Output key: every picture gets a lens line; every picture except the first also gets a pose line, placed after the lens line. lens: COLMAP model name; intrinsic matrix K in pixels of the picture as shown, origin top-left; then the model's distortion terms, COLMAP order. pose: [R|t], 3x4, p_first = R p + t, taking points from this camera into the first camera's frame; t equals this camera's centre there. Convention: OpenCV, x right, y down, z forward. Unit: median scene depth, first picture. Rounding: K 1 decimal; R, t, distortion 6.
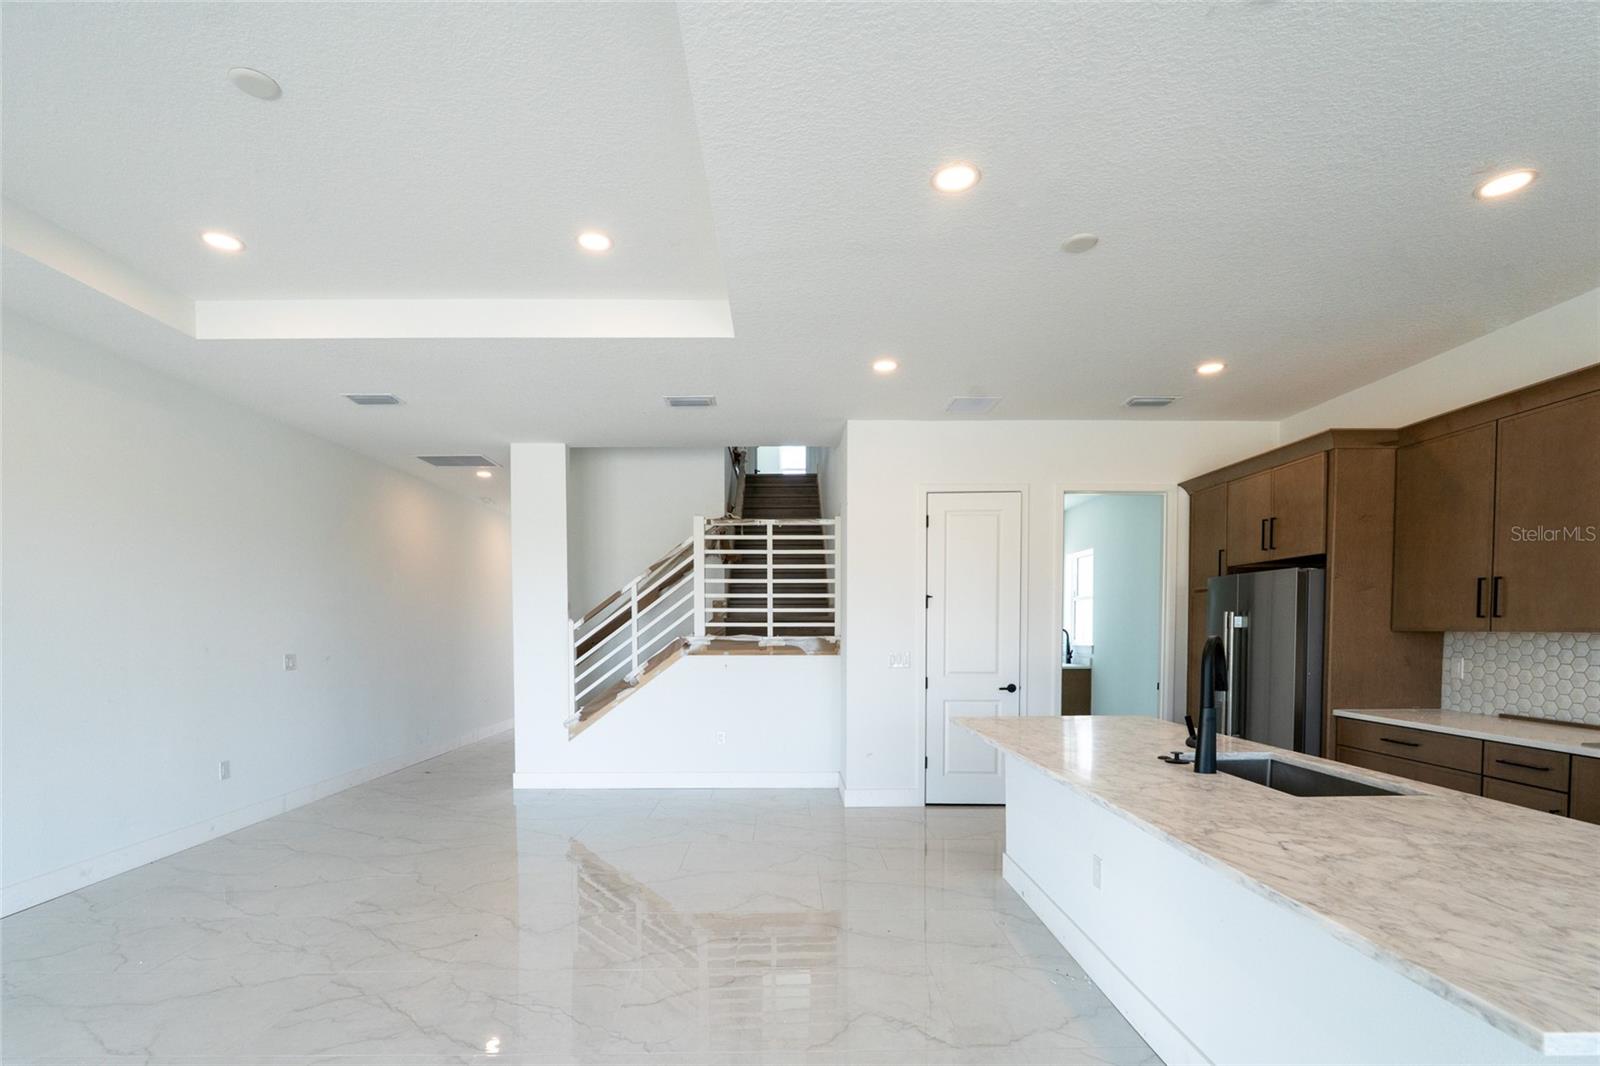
lens RADIAL K [[742.4, 0, 791.2], [0, 742.4, 655.6], [0, 0, 1]] dist [0.000777, 0.000179]
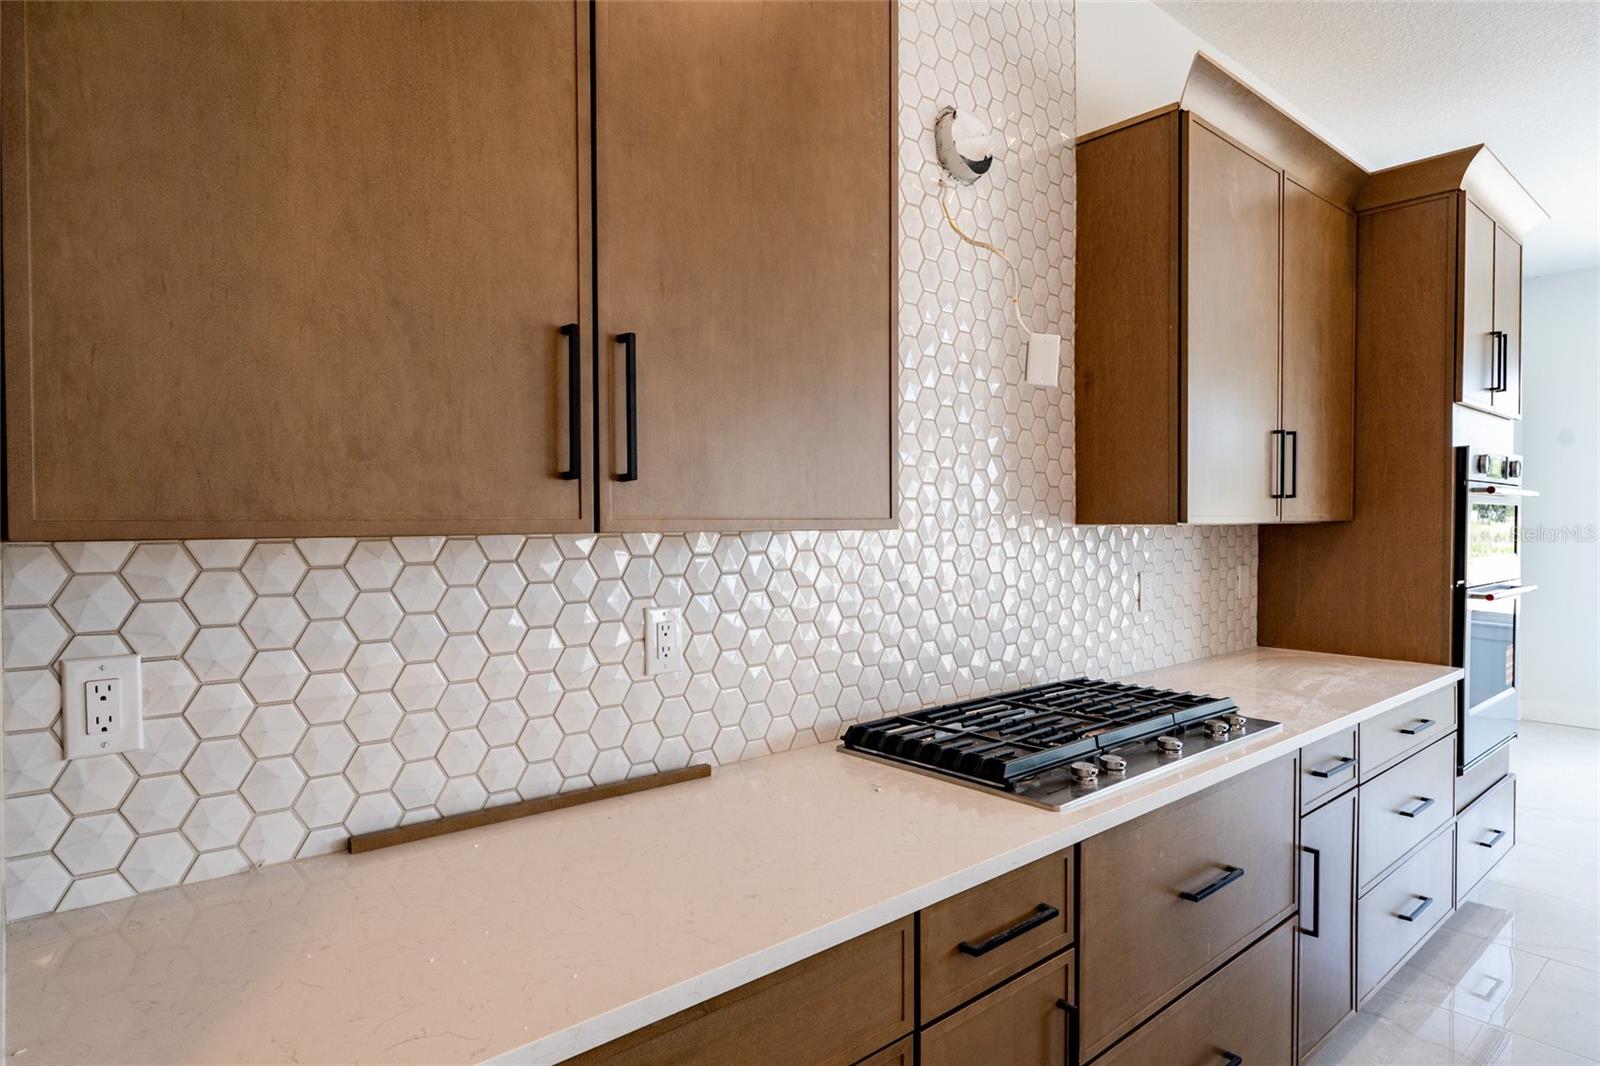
lens RADIAL K [[875.4, 0, 800.0], [0, 875.4, 533.0], [0, 0, 1]] dist [-0.007973, -0.000874]
pose [[-0.641302, -0.016339, 0.767114, 0.599461], [0.029526, 0.998507, 0.045950, -0.041296], [-0.766720, 0.052118, -0.639863, 1.051757]]
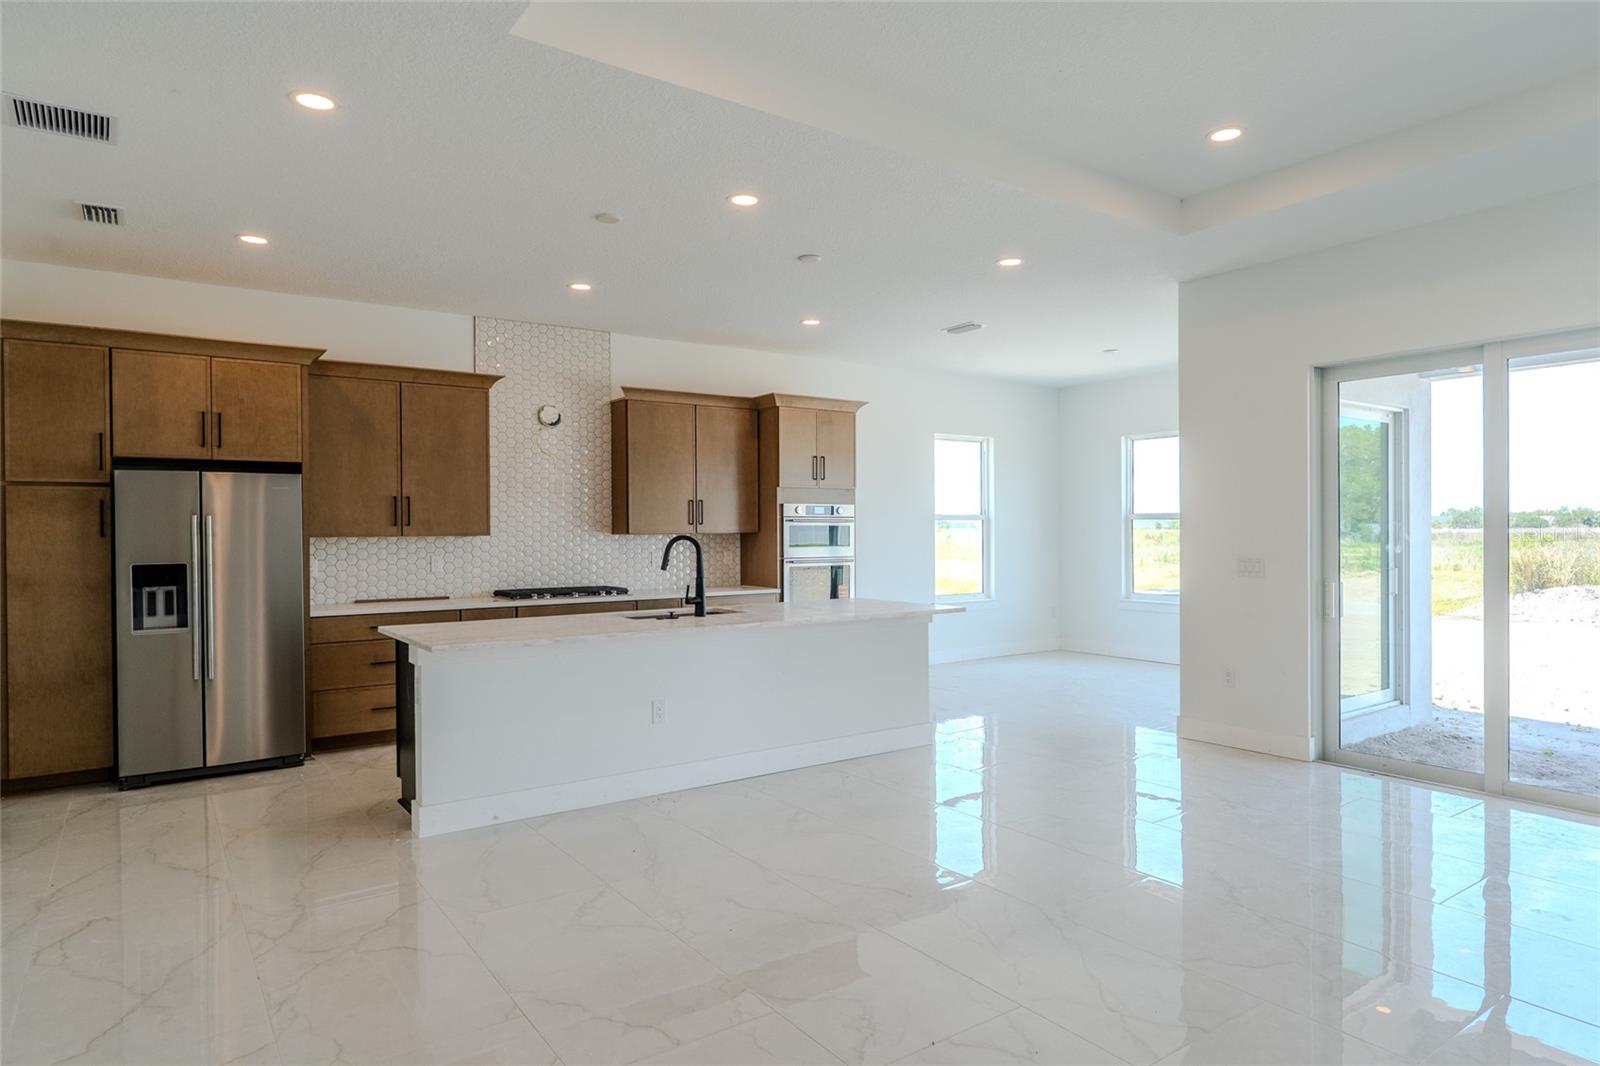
lens RADIAL K [[923.4, 0, 800.0], [0, 923.4, 533.0], [0, 0, 1]] dist [0.003545, 0.000356]
pose [[-0.562866, 0.003937, 0.826539, -0.794175], [0.038883, 0.999008, 0.021720, -0.042731], [-0.825633, 0.044364, -0.562460, 1.238750]]
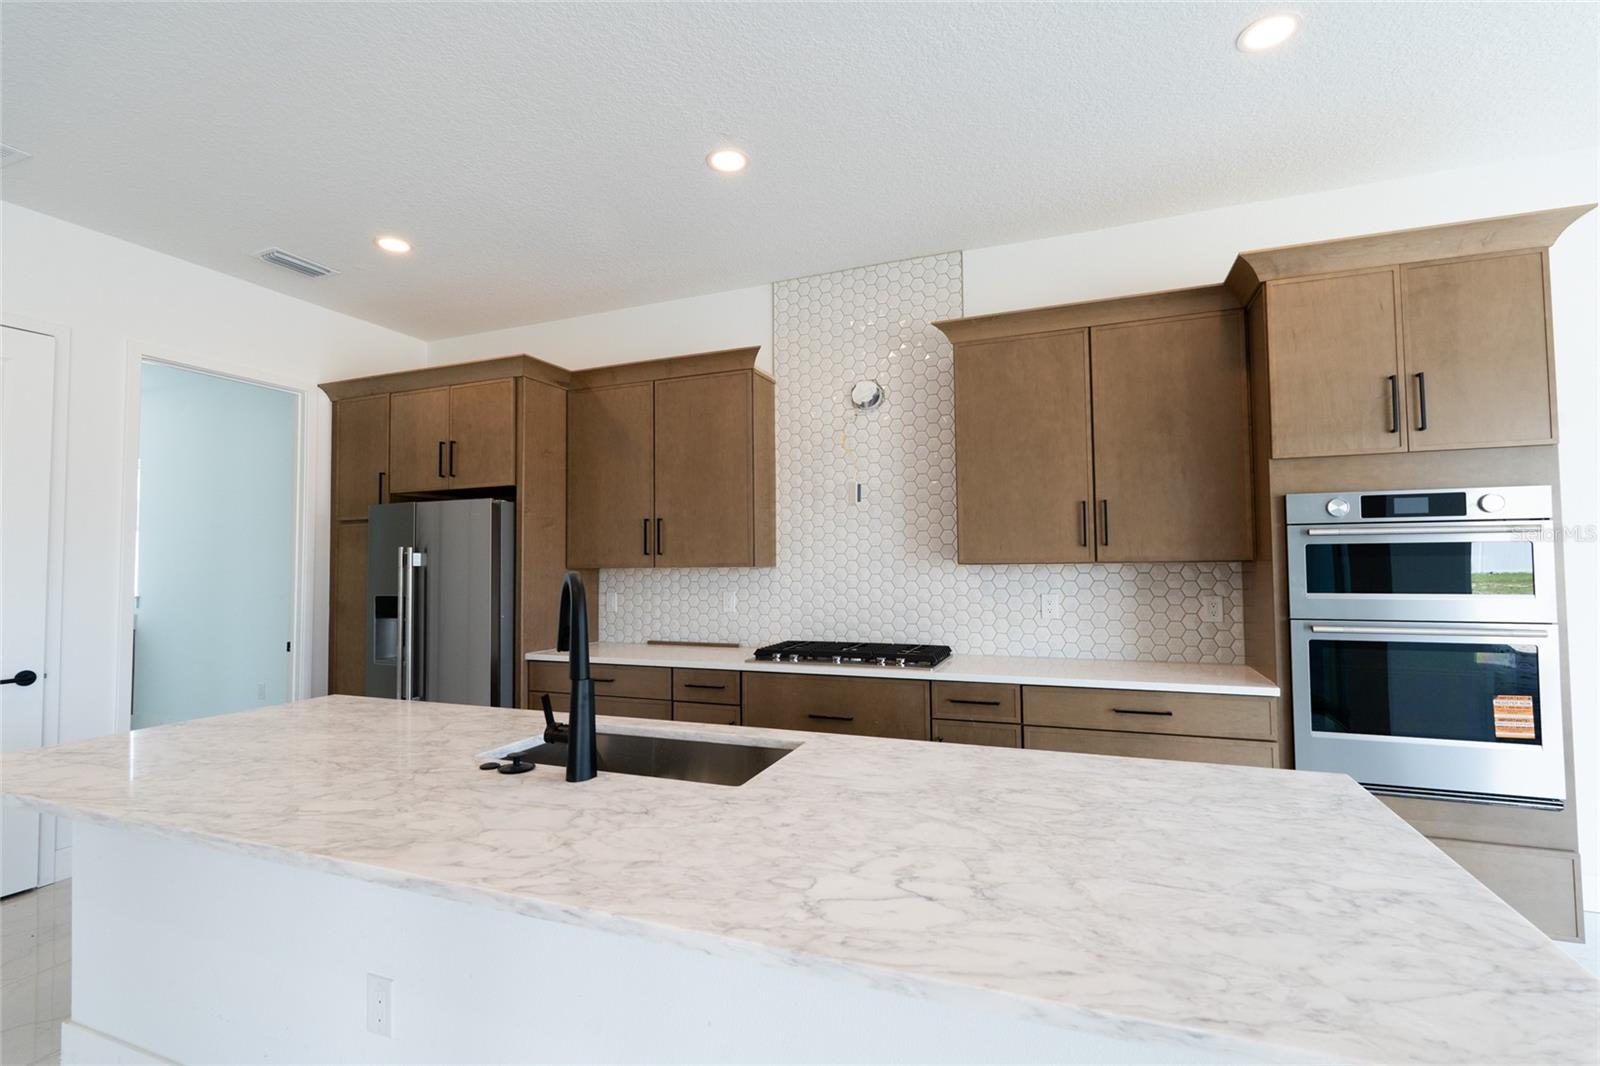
lens RADIAL K [[730.4, 0, 800.0], [0, 730.4, 533.0], [0, 0, 1]] dist [-0.003522, 0.000164]
pose [[0.380707, 0.037559, 0.923933, 0.013449], [0.045353, 0.997214, -0.059225, -0.008569], [-0.923583, 0.064450, 0.377943, 0.352822]]
